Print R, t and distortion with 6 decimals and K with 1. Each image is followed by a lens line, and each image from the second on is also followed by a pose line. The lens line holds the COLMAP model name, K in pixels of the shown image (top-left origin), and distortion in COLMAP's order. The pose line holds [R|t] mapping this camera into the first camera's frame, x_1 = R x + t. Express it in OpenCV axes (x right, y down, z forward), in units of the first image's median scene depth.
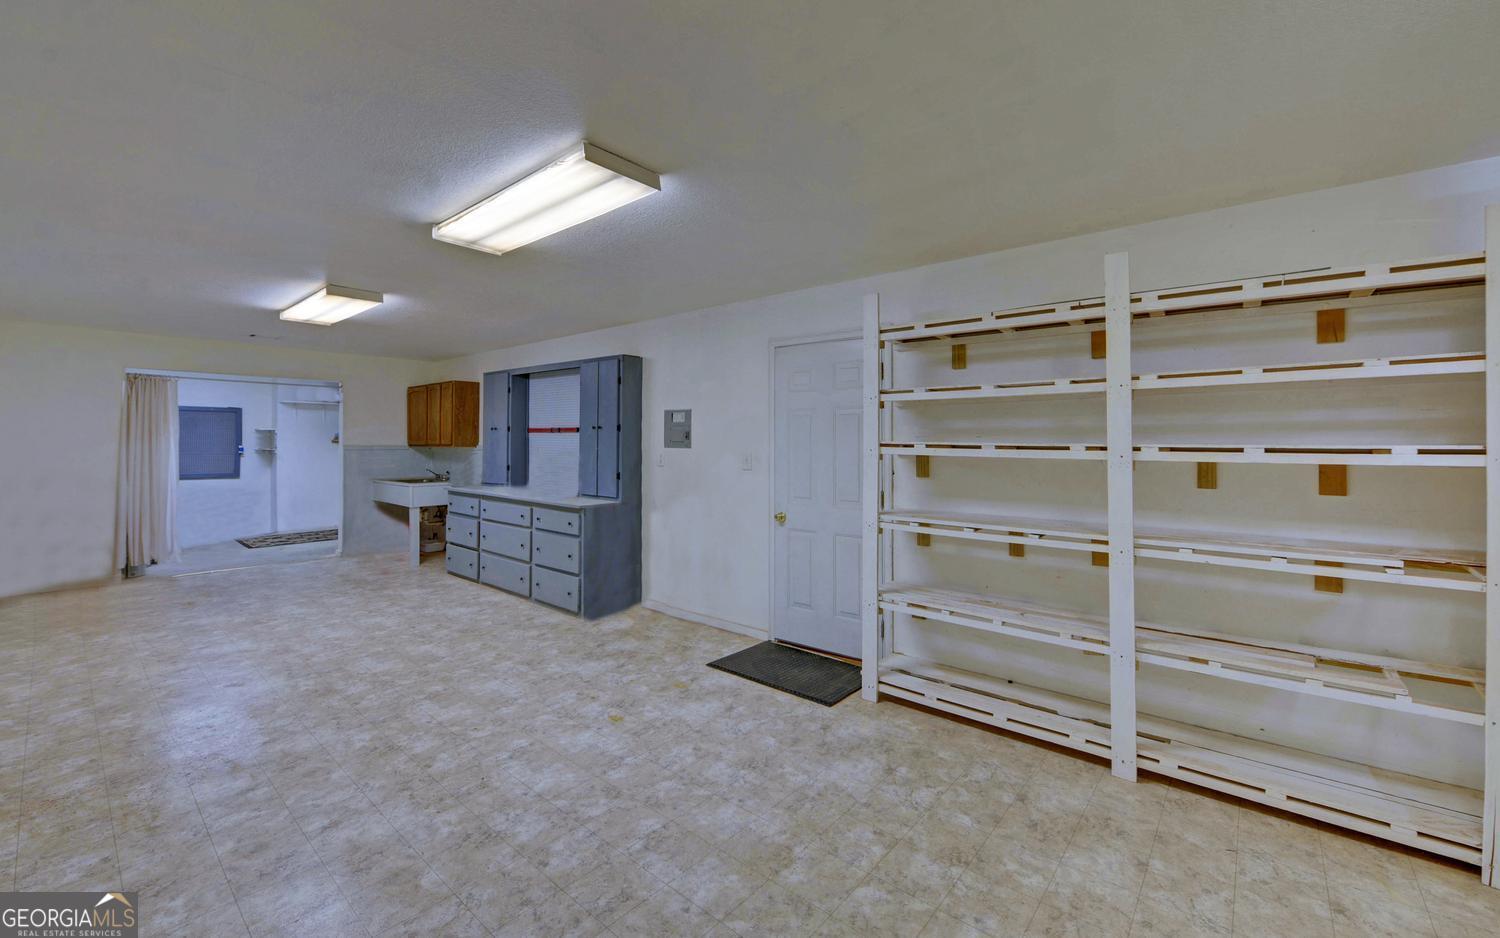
lens RADIAL K [[604.4, 0, 745.3], [0, 604.4, 439.8], [0, 0, 1]] dist [-0.000636, -0.000017]
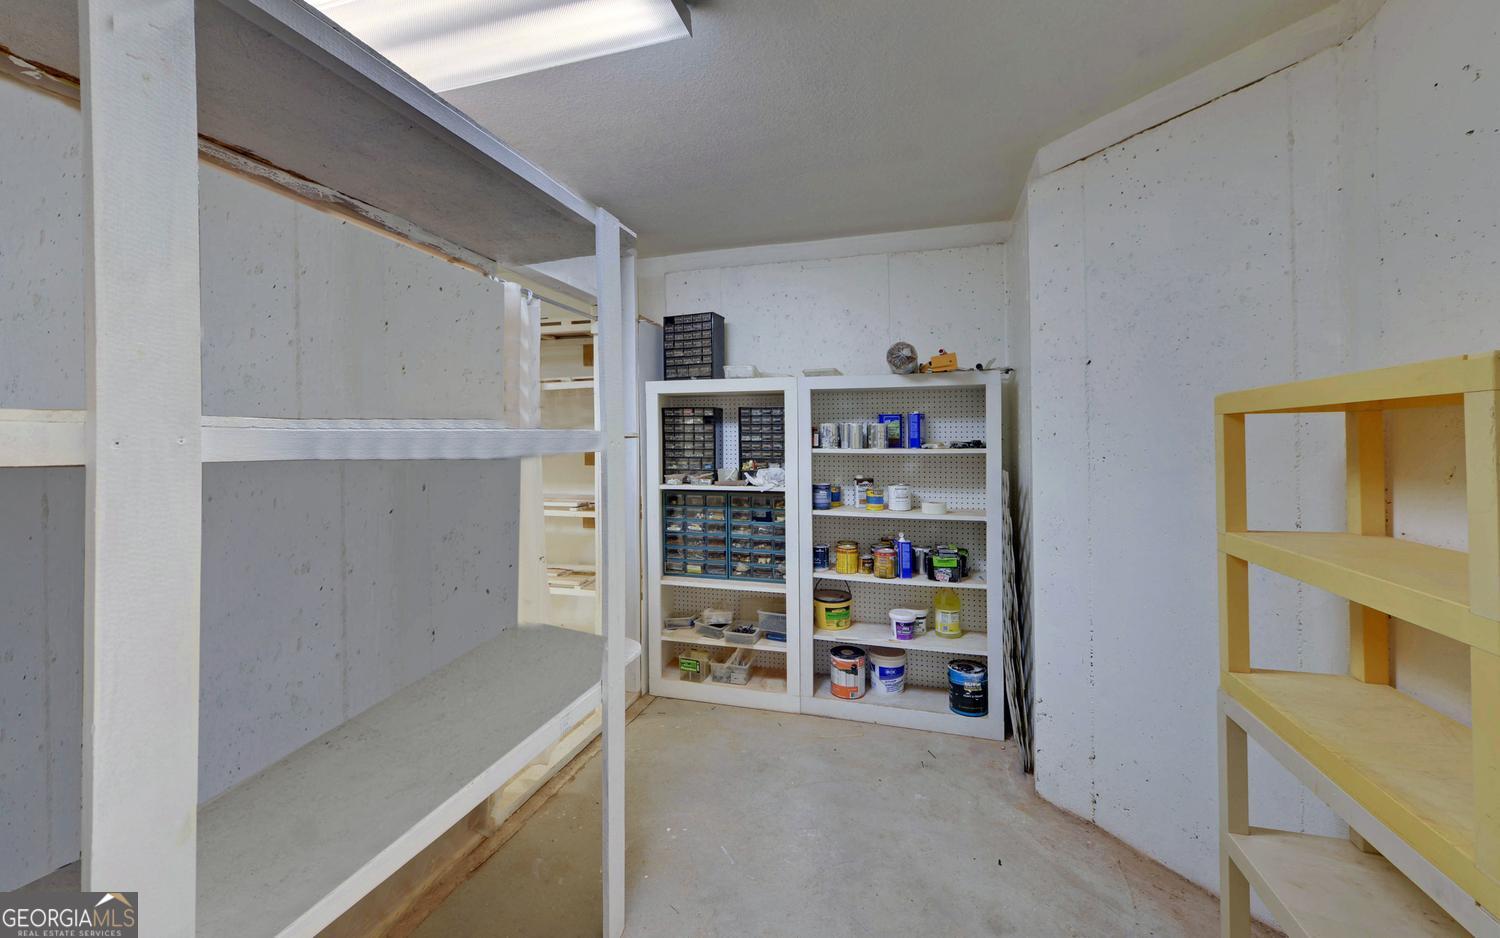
lens RADIAL K [[604.4, 0, 745.3], [0, 604.4, 439.8], [0, 0, 1]] dist [-0.000636, -0.000017]
pose [[0.917334, -0.004323, 0.398094, 0.380926], [-0.001732, 0.999888, 0.014850, 0.002145], [-0.398114, -0.014312, 0.917224, -0.301516]]
